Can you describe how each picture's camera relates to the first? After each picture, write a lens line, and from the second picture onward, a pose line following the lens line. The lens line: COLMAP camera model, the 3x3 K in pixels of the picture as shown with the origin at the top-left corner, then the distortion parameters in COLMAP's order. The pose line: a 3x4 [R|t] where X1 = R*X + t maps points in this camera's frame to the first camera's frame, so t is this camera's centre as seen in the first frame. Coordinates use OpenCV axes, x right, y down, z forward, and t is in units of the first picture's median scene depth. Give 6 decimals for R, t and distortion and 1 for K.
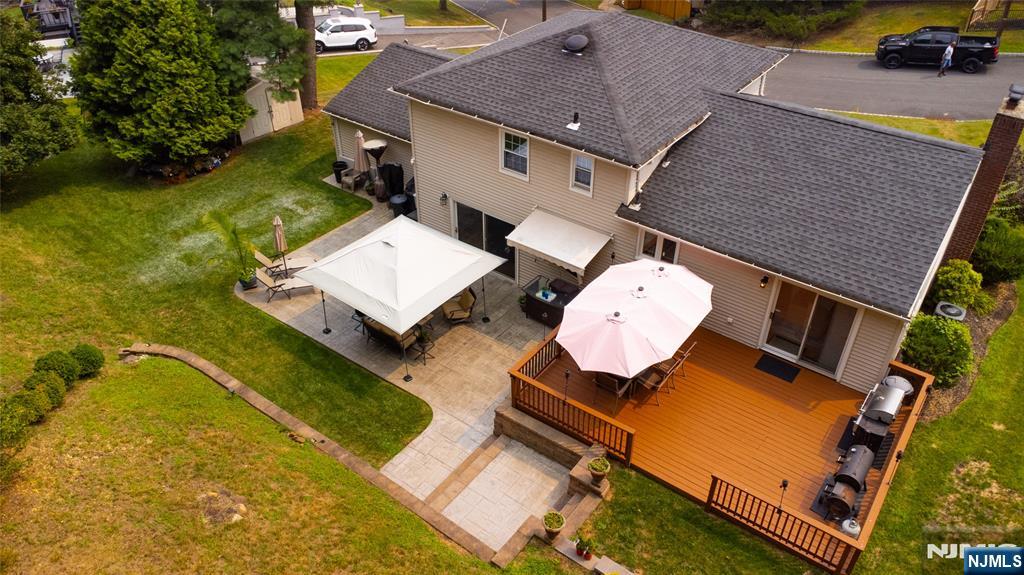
lens RADIAL K [[740.1, 0, 518.1], [0, 740.1, 288.6], [0, 0, 1]] dist [0.008207, 0.000212]
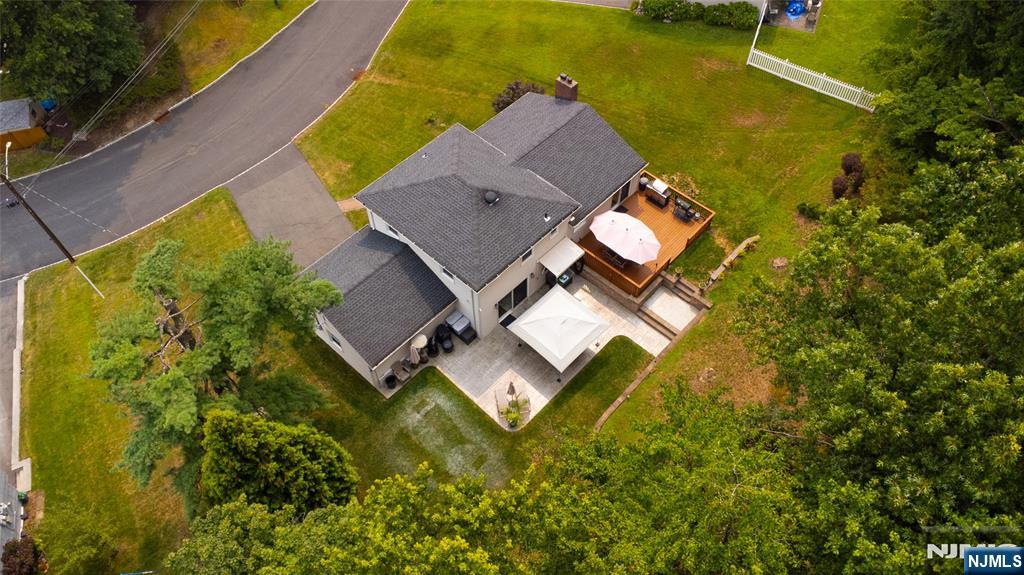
lens RADIAL K [[750.1, 0, 512.0], [0, 750.1, 287.5], [0, 0, 1]] dist [0.024409, -0.049920]
pose [[0.115654, -0.798859, 0.590295, -0.979691], [0.588880, 0.533725, 0.606925, -1.054774], [-0.799903, 0.277420, 0.532160, -0.004665]]
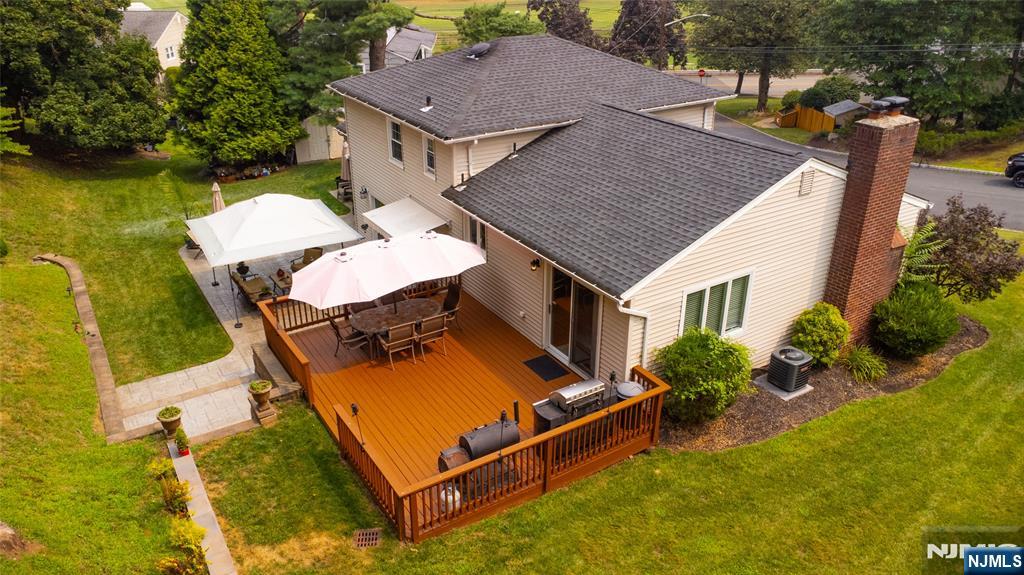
lens RADIAL K [[740.1, 0, 518.1], [0, 740.1, 288.6], [0, 0, 1]] dist [0.008207, 0.000212]
pose [[0.934292, 0.152327, -0.322328, 0.405452], [-0.209640, 0.966028, -0.151130, 0.107720], [0.288357, 0.208773, 0.934486, 0.091906]]
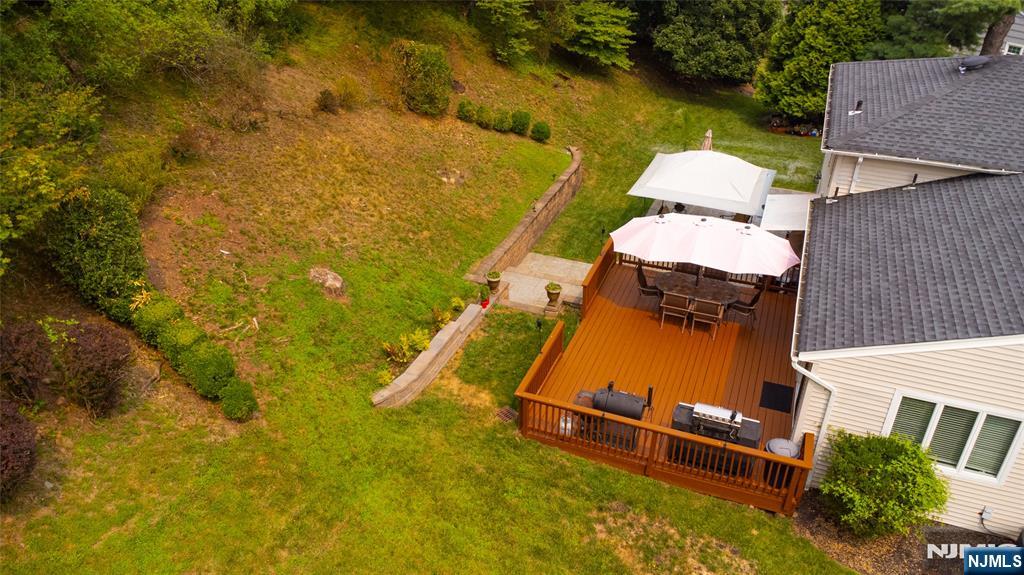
lens RADIAL K [[740.1, 0, 518.1], [0, 740.1, 288.6], [0, 0, 1]] dist [0.008207, 0.000212]
pose [[0.263884, 0.491726, -0.829802, 0.640325], [-0.574620, 0.771115, 0.274215, -0.038591], [0.774711, 0.404459, 0.486040, 0.193675]]
